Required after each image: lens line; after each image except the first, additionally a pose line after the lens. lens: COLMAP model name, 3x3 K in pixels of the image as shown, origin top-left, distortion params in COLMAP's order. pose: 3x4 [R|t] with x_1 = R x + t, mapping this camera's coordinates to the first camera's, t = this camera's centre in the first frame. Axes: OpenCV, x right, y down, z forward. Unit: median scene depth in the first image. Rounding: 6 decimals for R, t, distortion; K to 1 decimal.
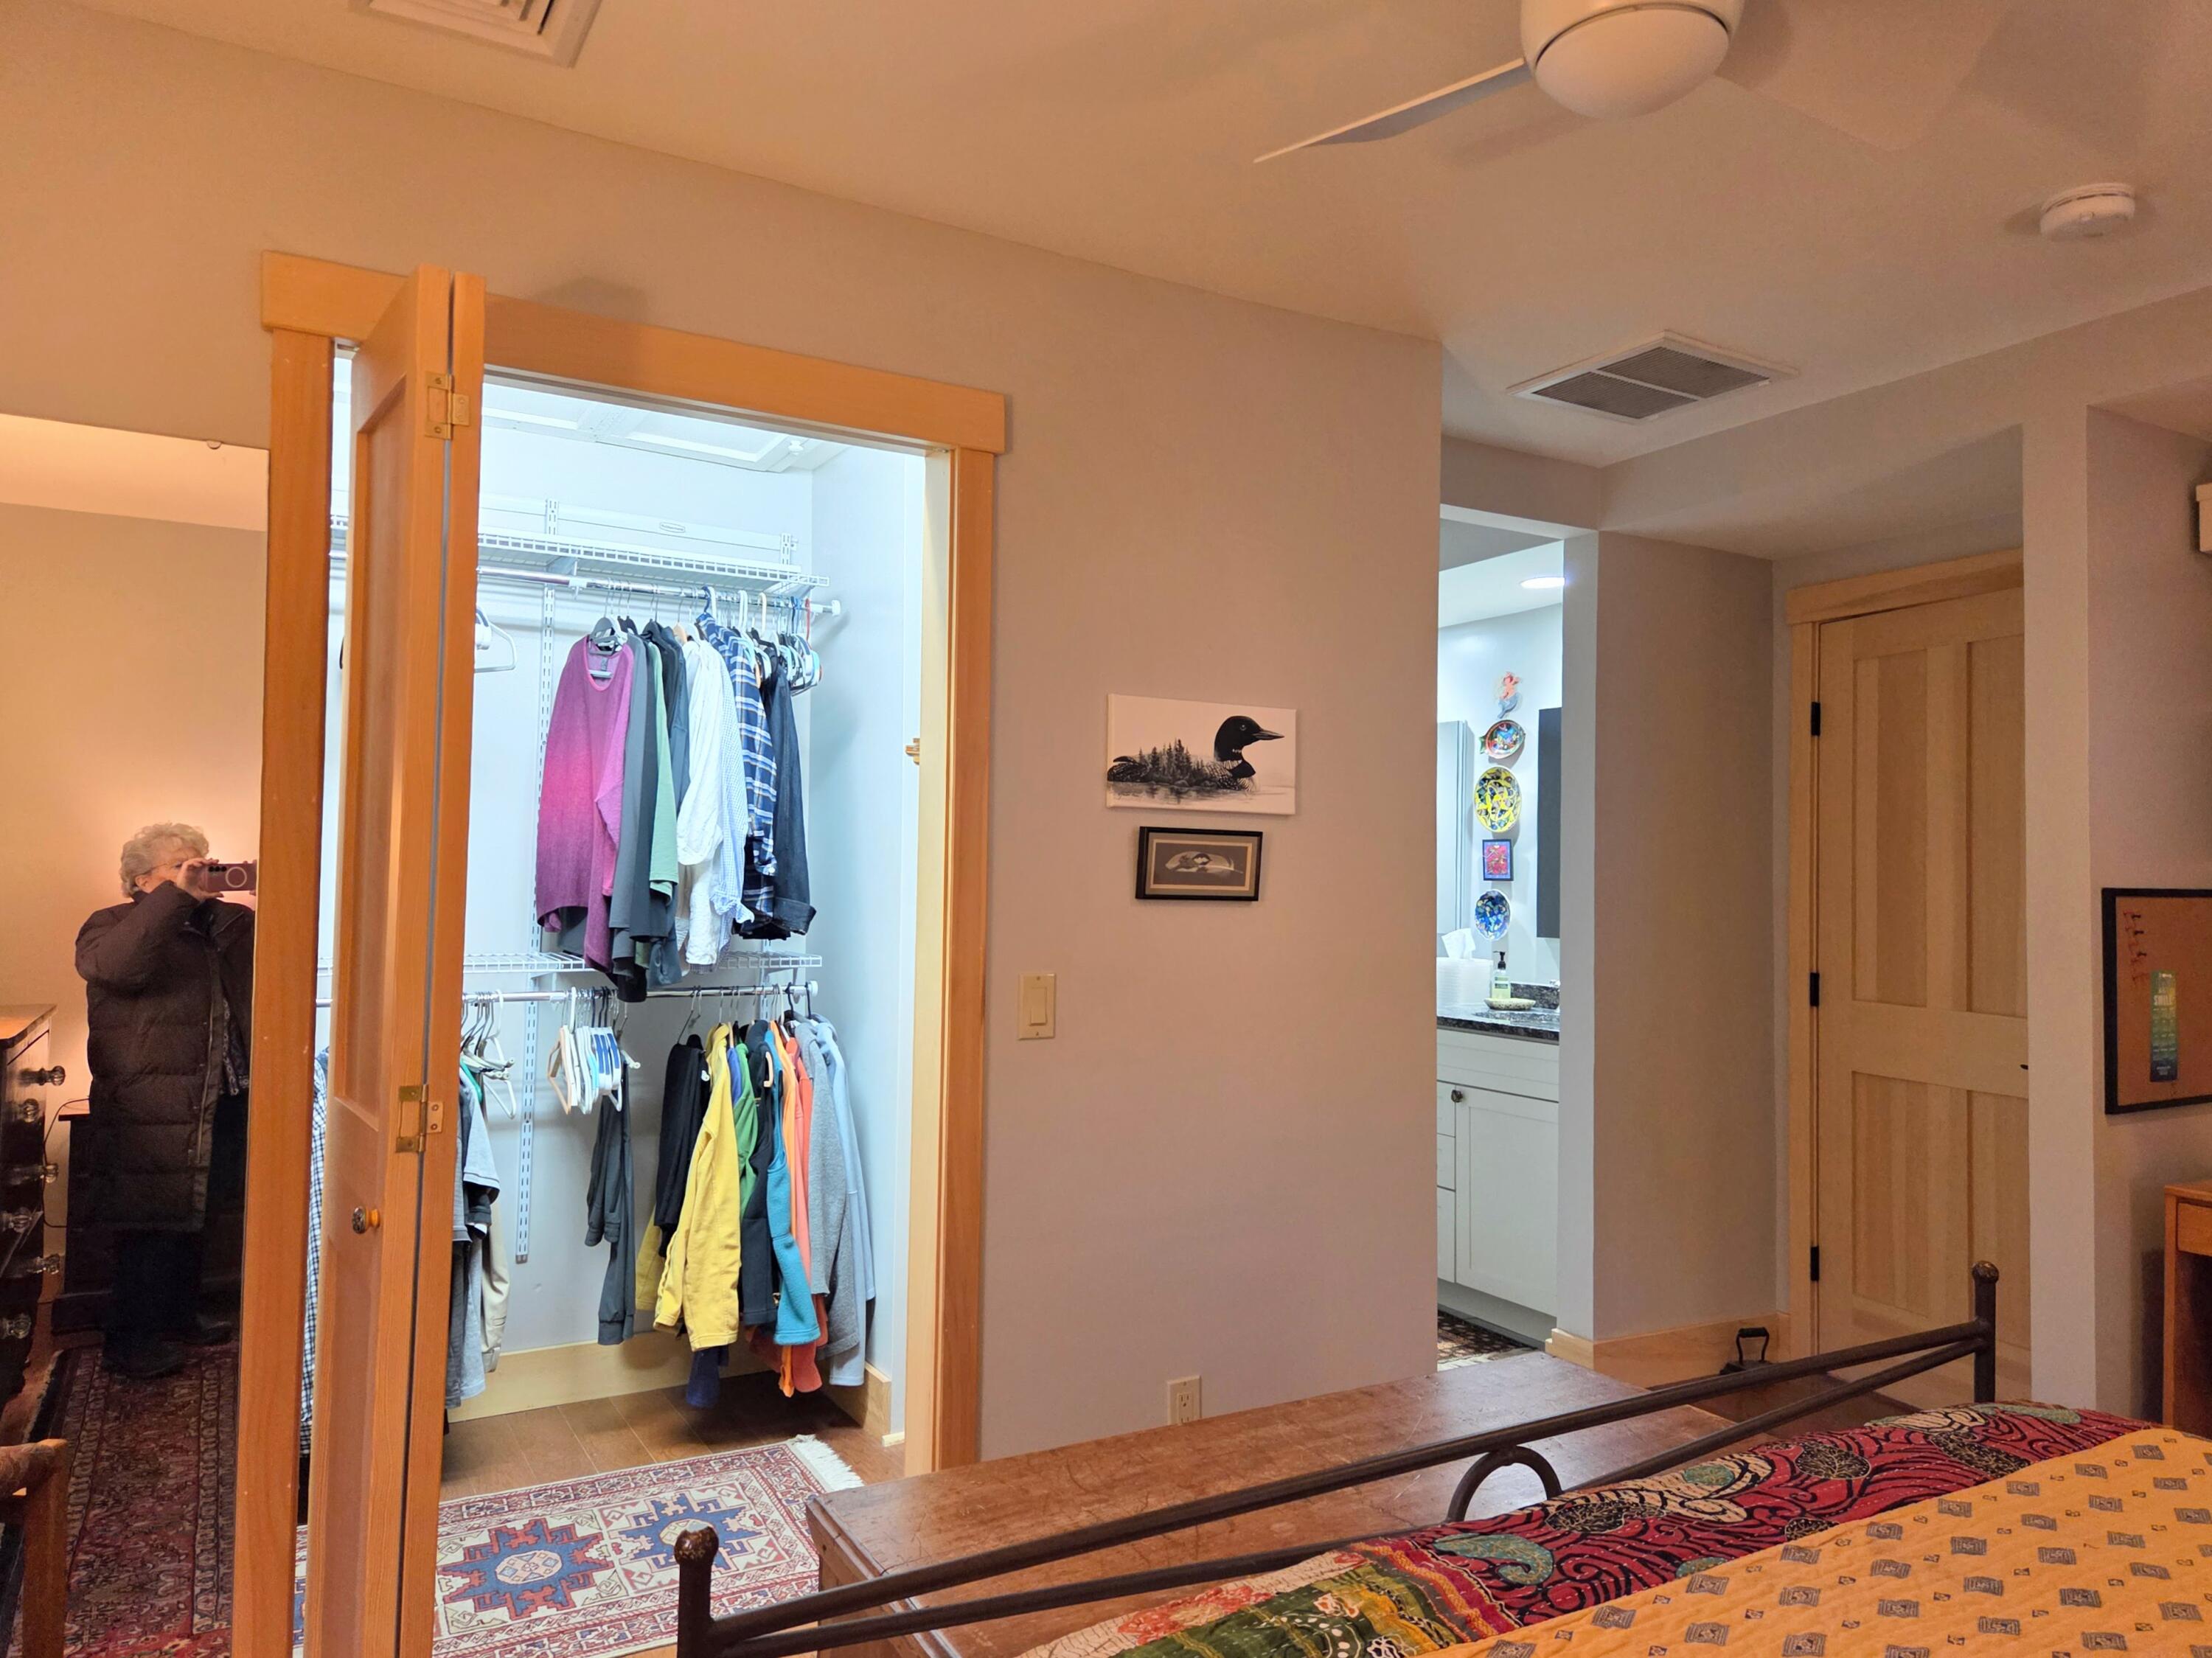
lens RADIAL K [[1518.8, 0, 1113.5], [0, 1518.8, 827.7], [0, 0, 1]] dist [0.069607, -0.069288]
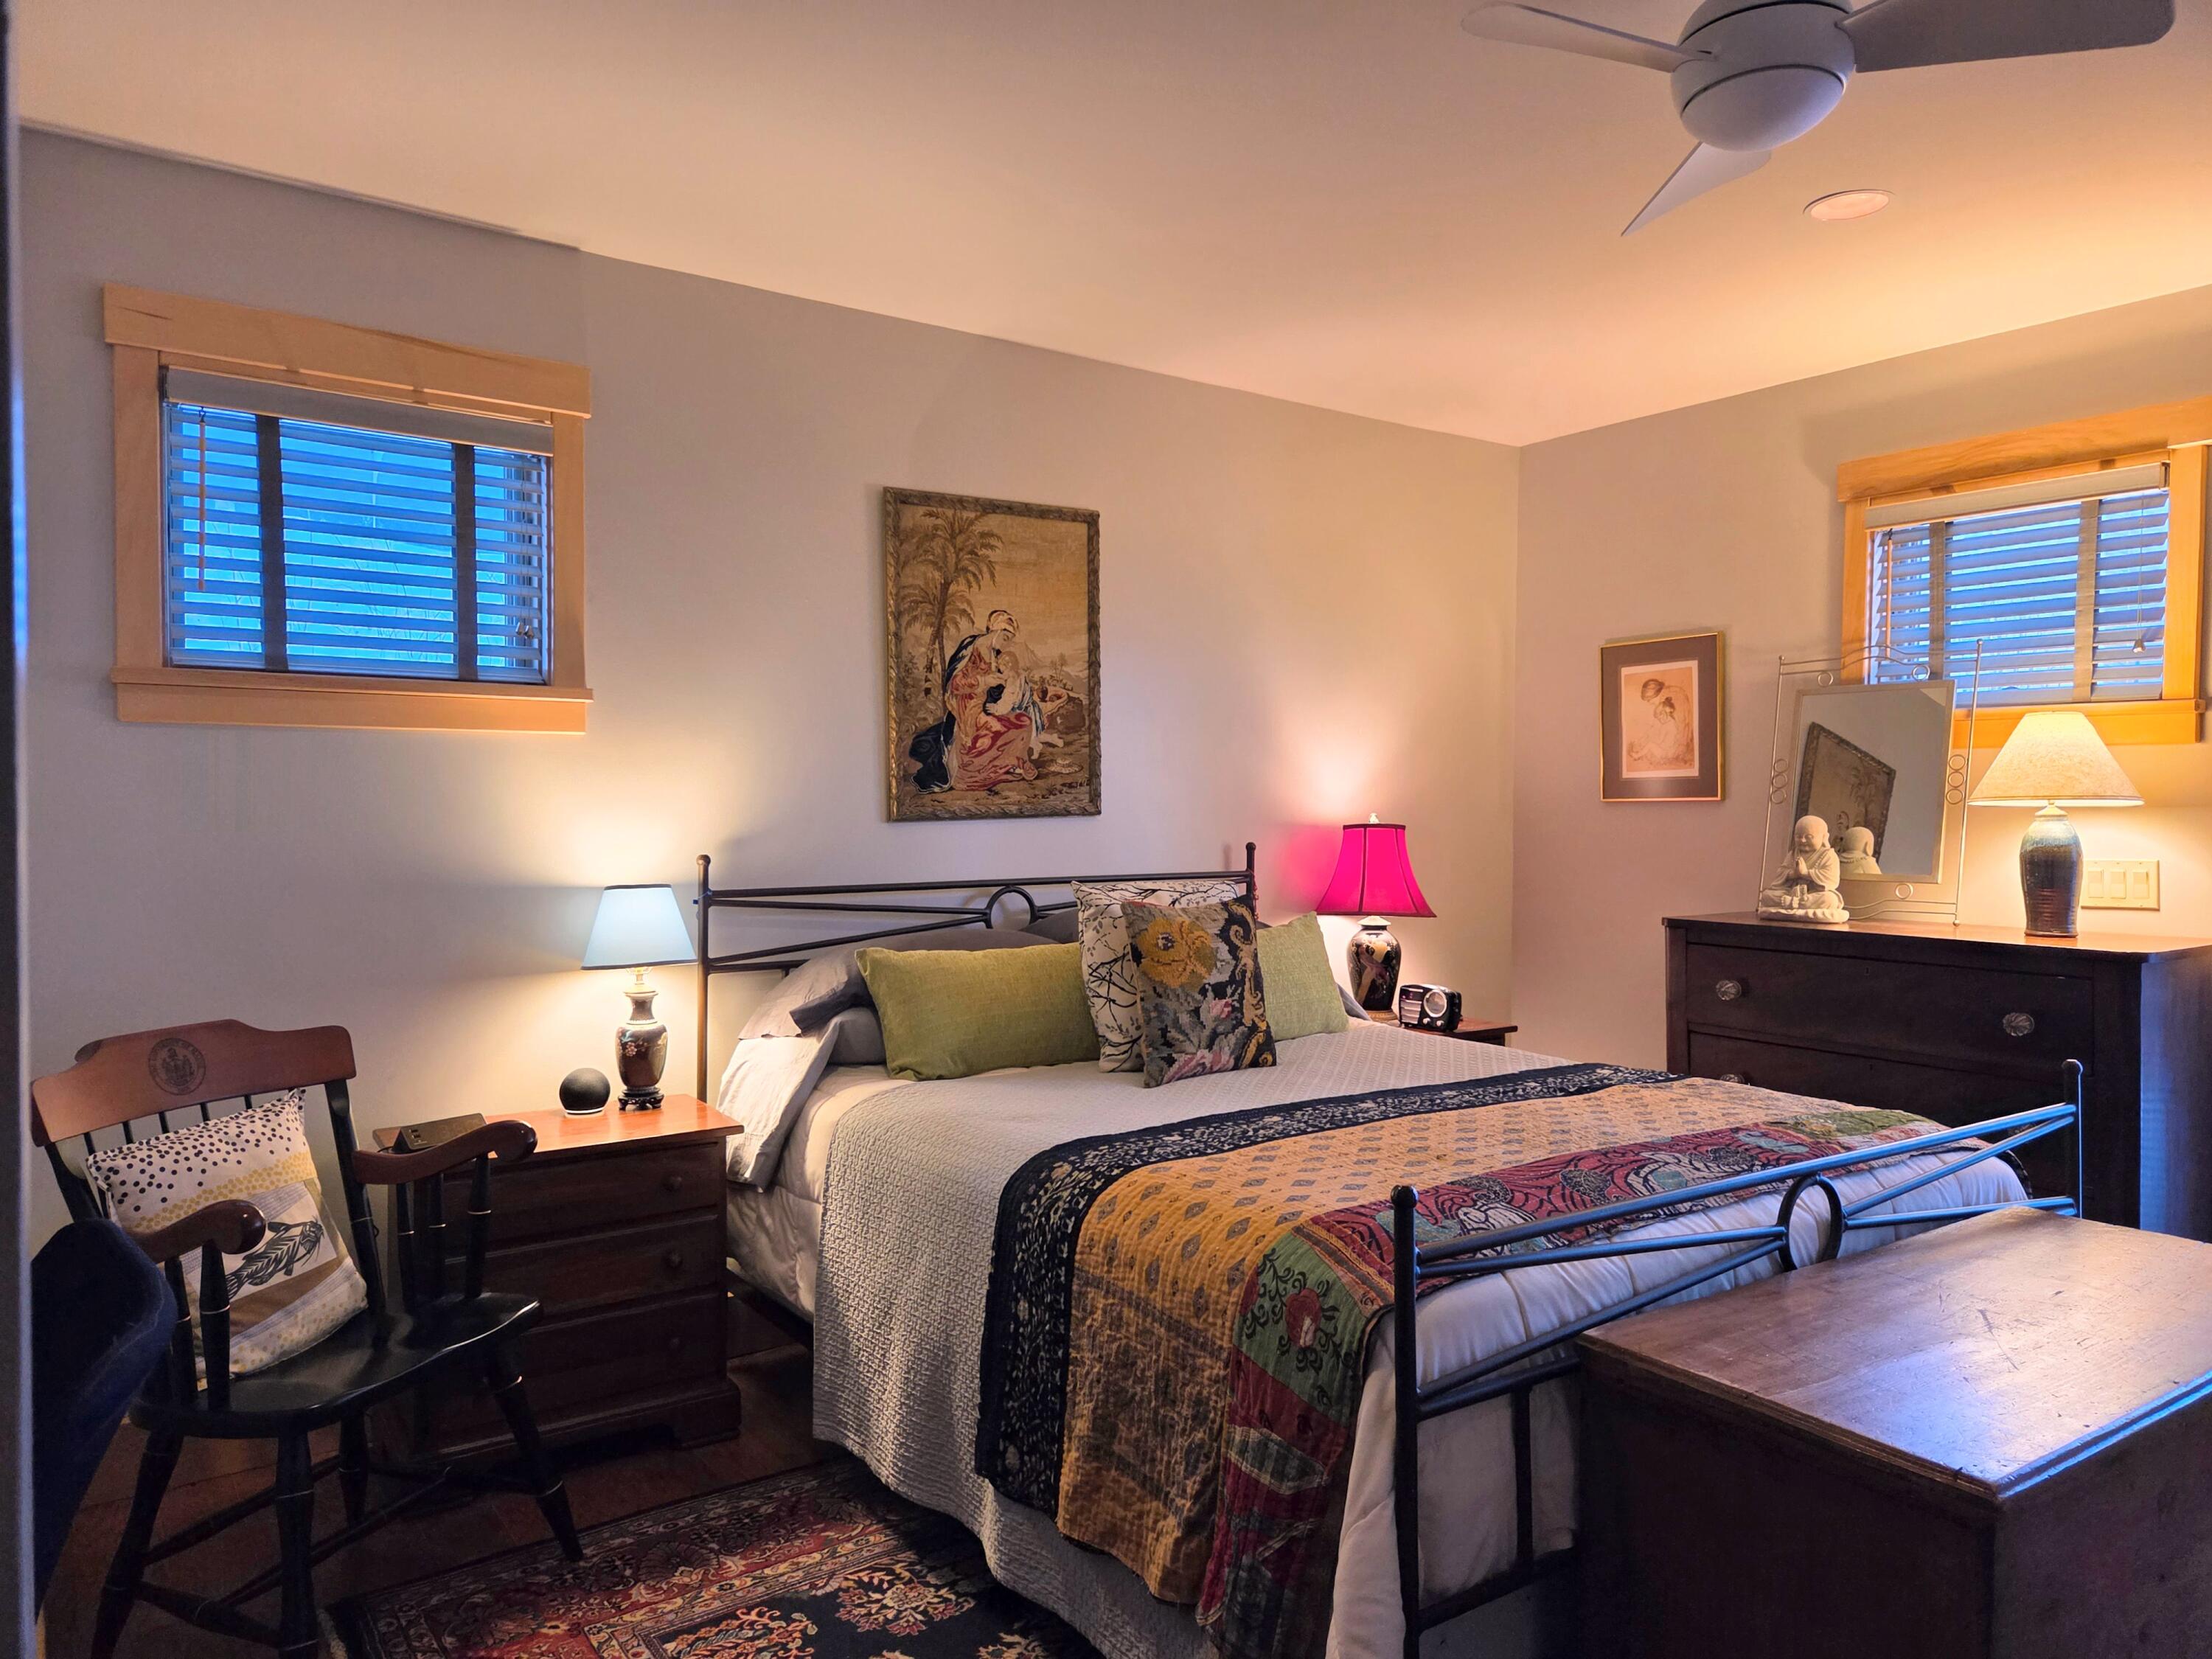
lens RADIAL K [[1484.0, 0, 1126.7], [0, 1484.0, 844.7], [0, 0, 1]] dist [0.080108, -0.069320]
pose [[-0.995673, -0.010601, -0.092324, 0.550072], [-0.010152, 0.999934, -0.005334, 0.063251], [0.092374, -0.004373, -0.995715, 1.263279]]
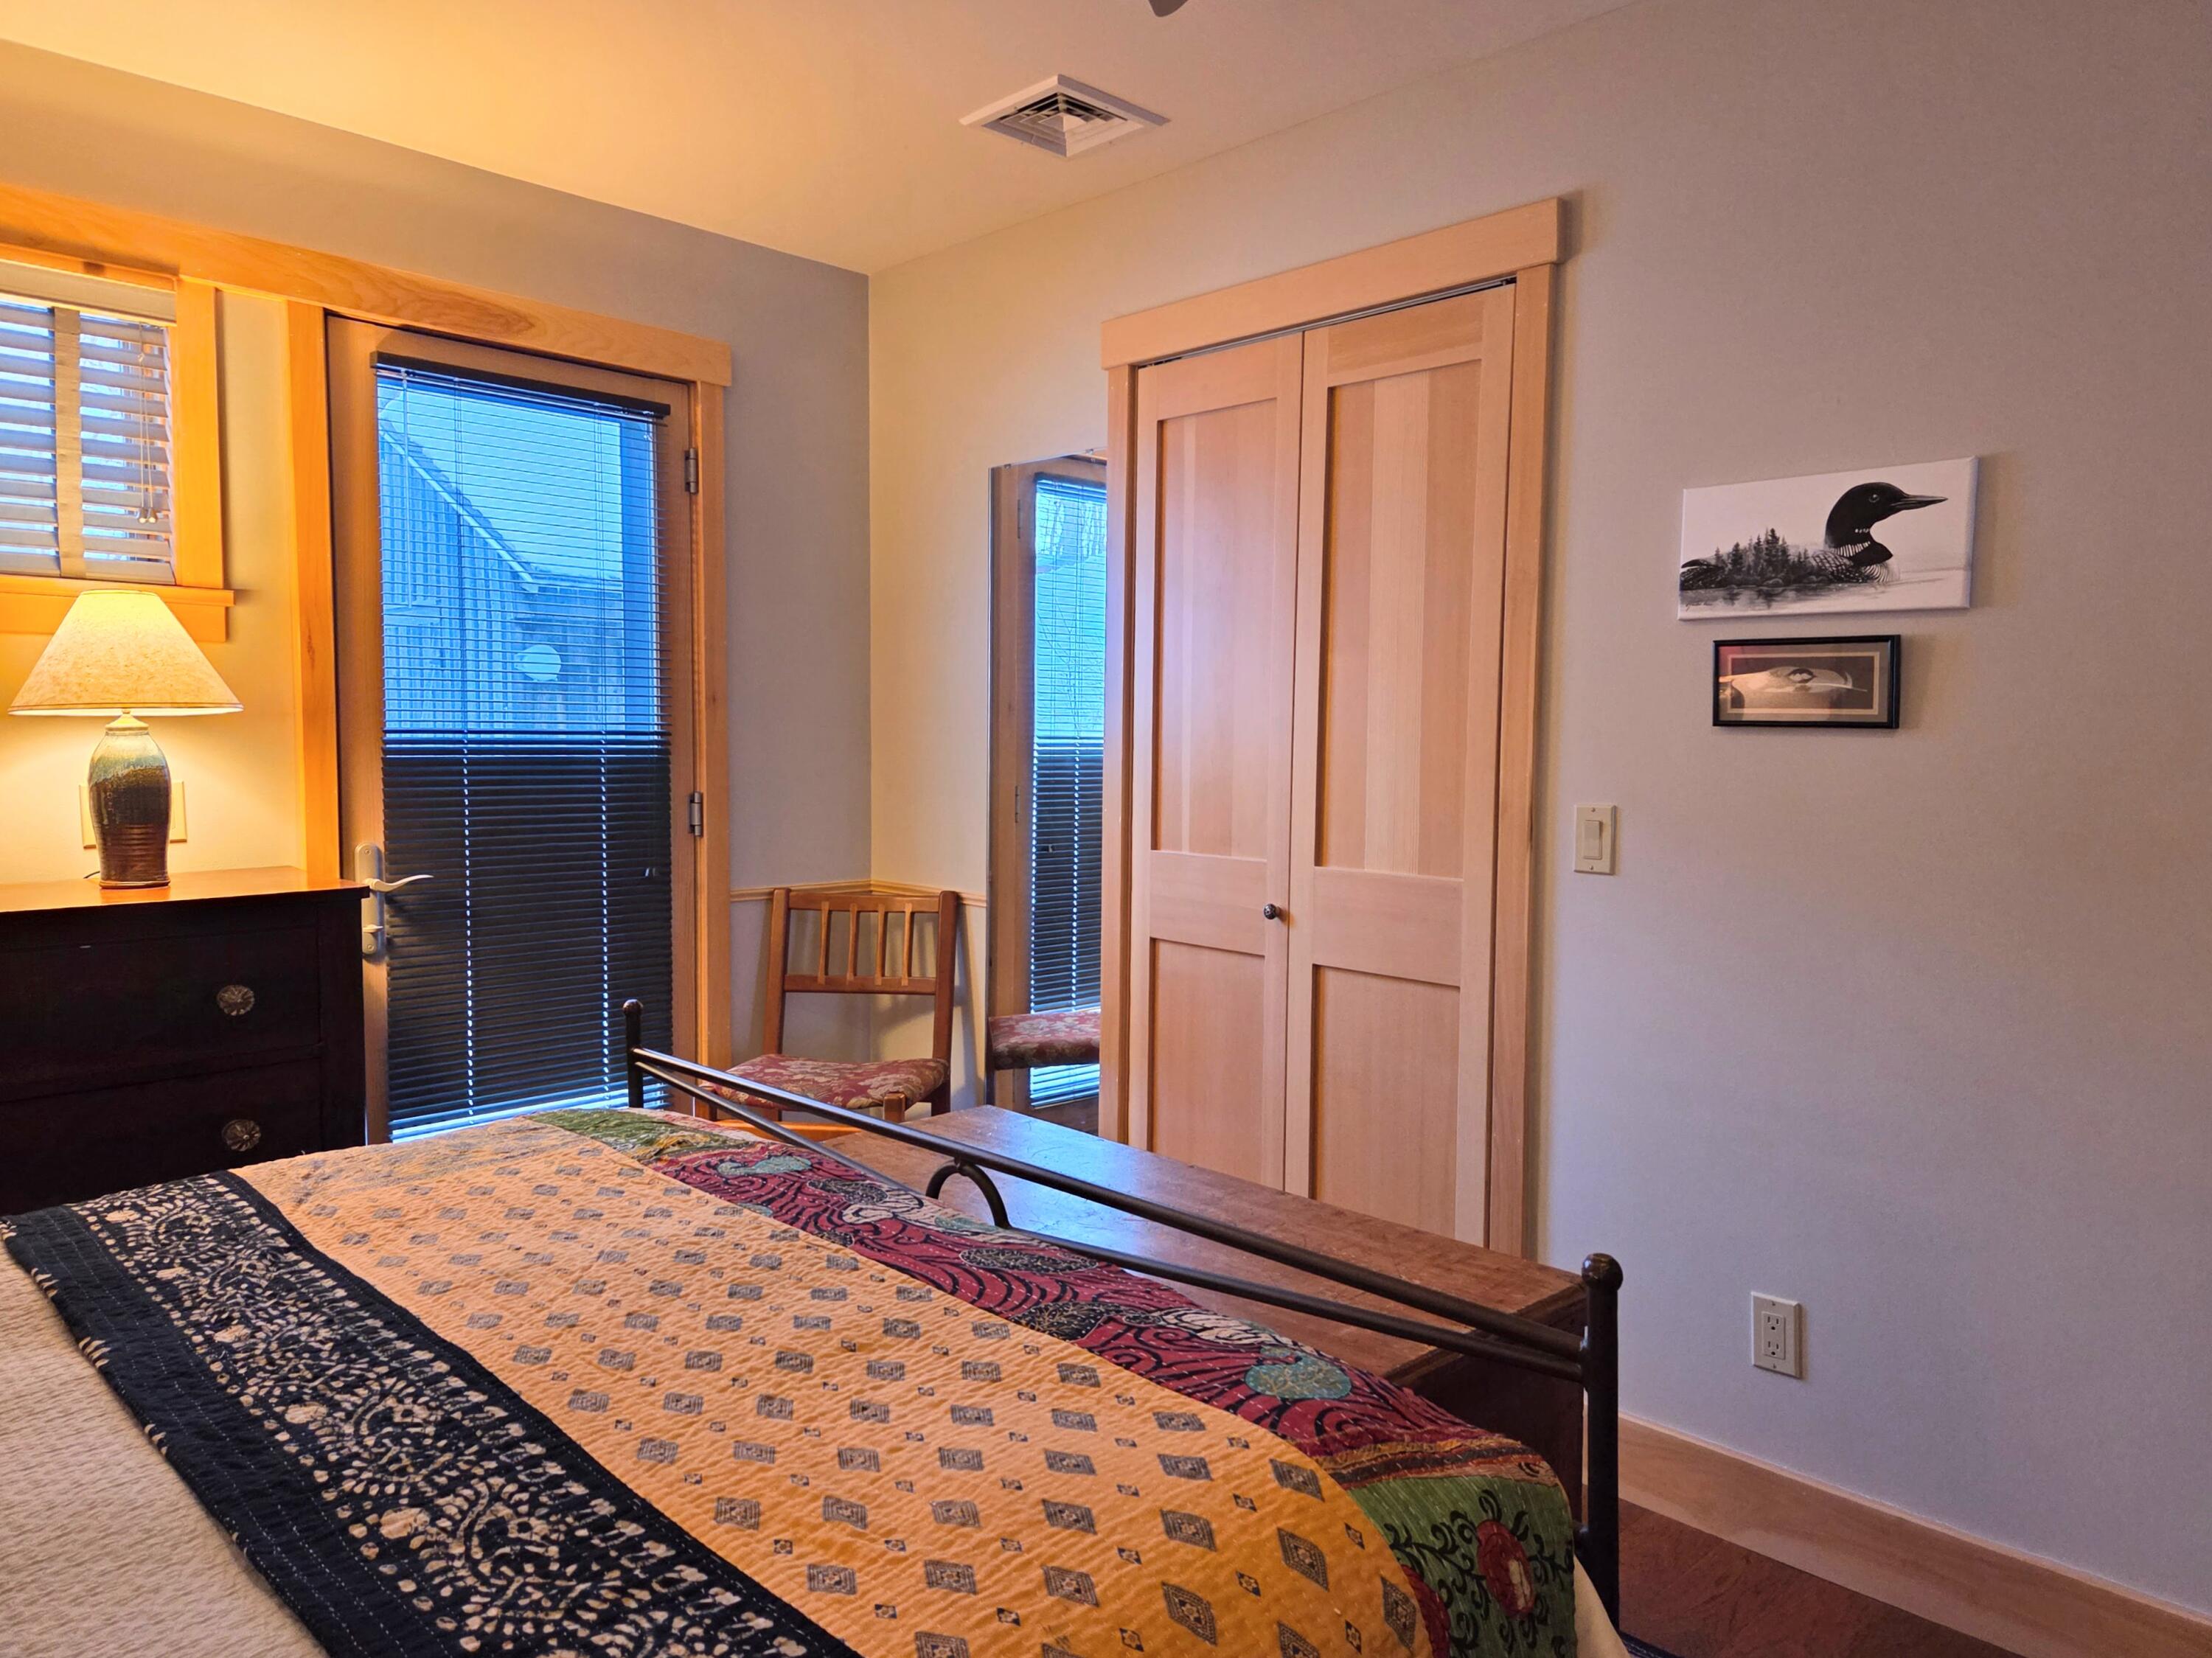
lens RADIAL K [[1518.8, 0, 1113.5], [0, 1518.8, 827.7], [0, 0, 1]] dist [0.069607, -0.069288]
pose [[0.255654, 0.051926, -0.965373, 0.760645], [0.024508, 0.997888, 0.060165, 0.043781], [0.966458, -0.039041, 0.253841, 0.447901]]
